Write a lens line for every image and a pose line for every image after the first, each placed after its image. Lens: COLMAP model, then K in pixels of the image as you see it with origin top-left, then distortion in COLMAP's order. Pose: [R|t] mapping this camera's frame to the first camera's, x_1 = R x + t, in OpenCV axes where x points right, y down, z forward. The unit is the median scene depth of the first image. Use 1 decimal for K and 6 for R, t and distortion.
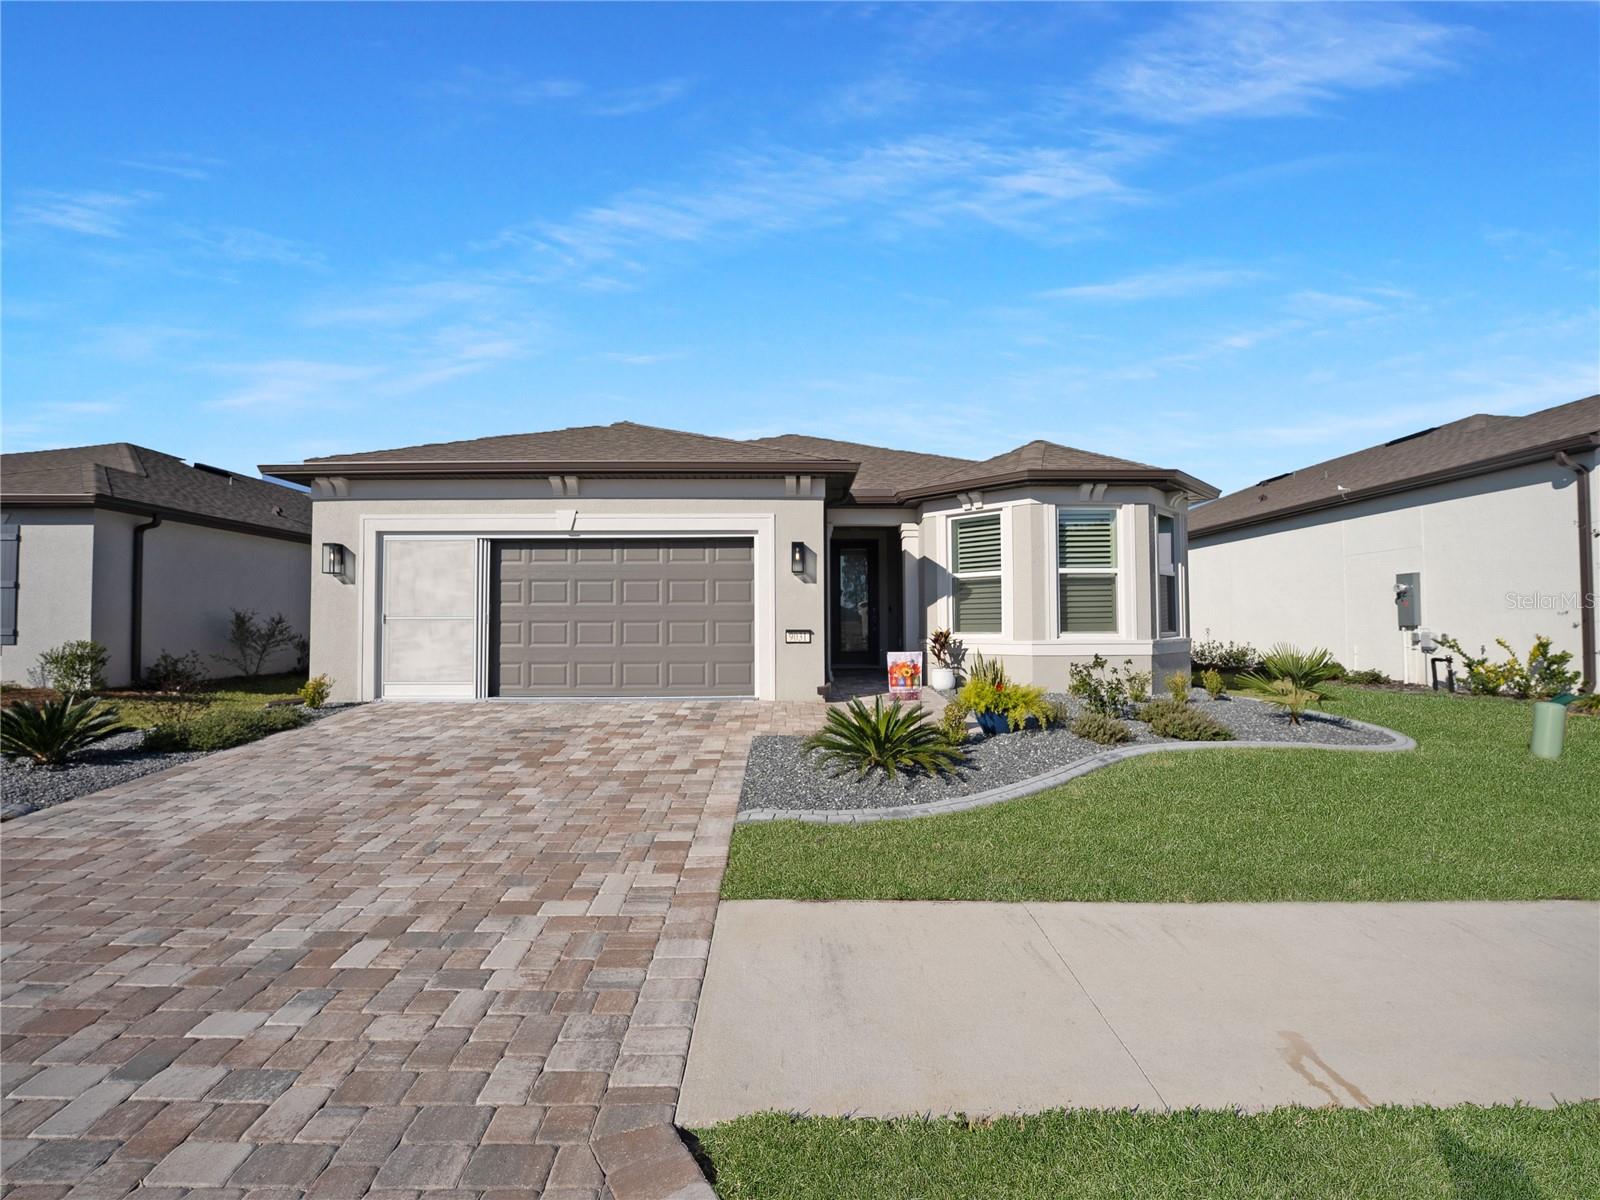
lens RADIAL K [[730.3, 0, 801.4], [0, 730.3, 525.3], [0, 0, 1]] dist [-0.015249, 0.000538]
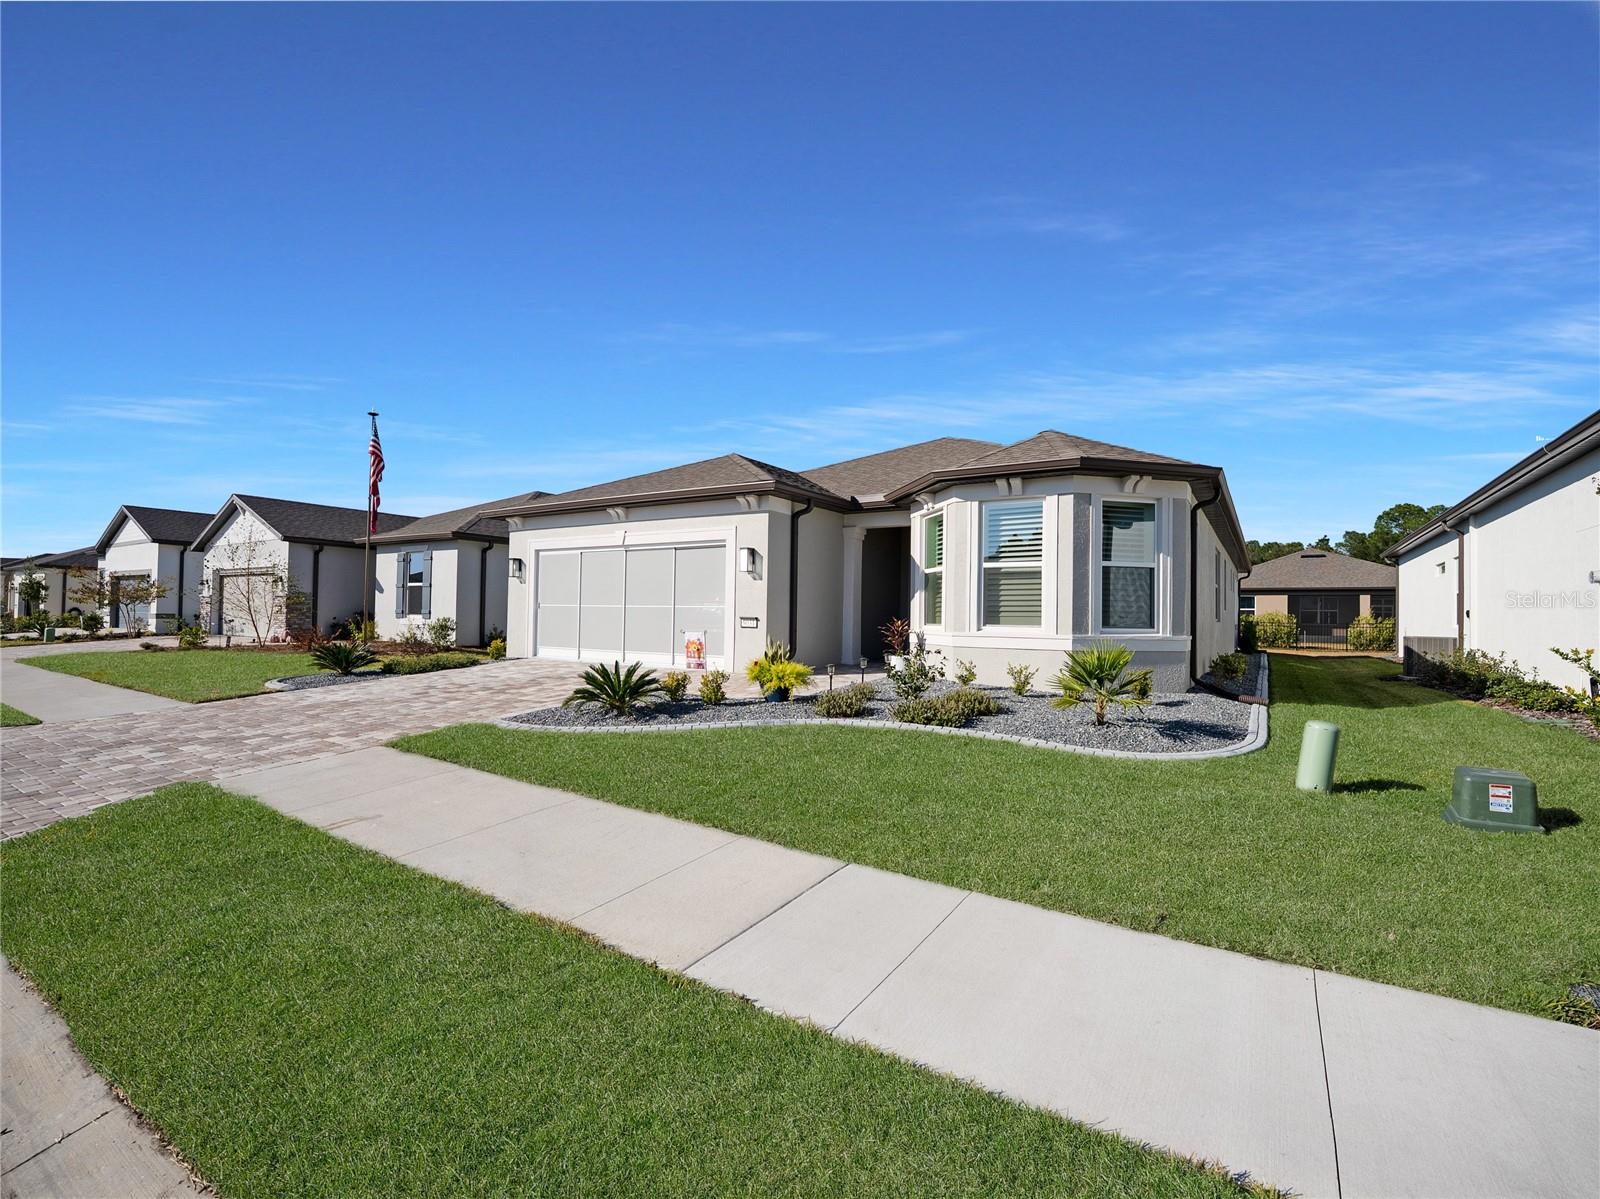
lens RADIAL K [[730.3, 0, 801.4], [0, 730.3, 524.8], [0, 0, 1]] dist [-0.015249, 0.000538]
pose [[0.837642, -0.050250, -0.543904, 0.744375], [0.054011, 0.998499, -0.009069, 0.000638], [0.543543, -0.021780, 0.839099, -0.001678]]
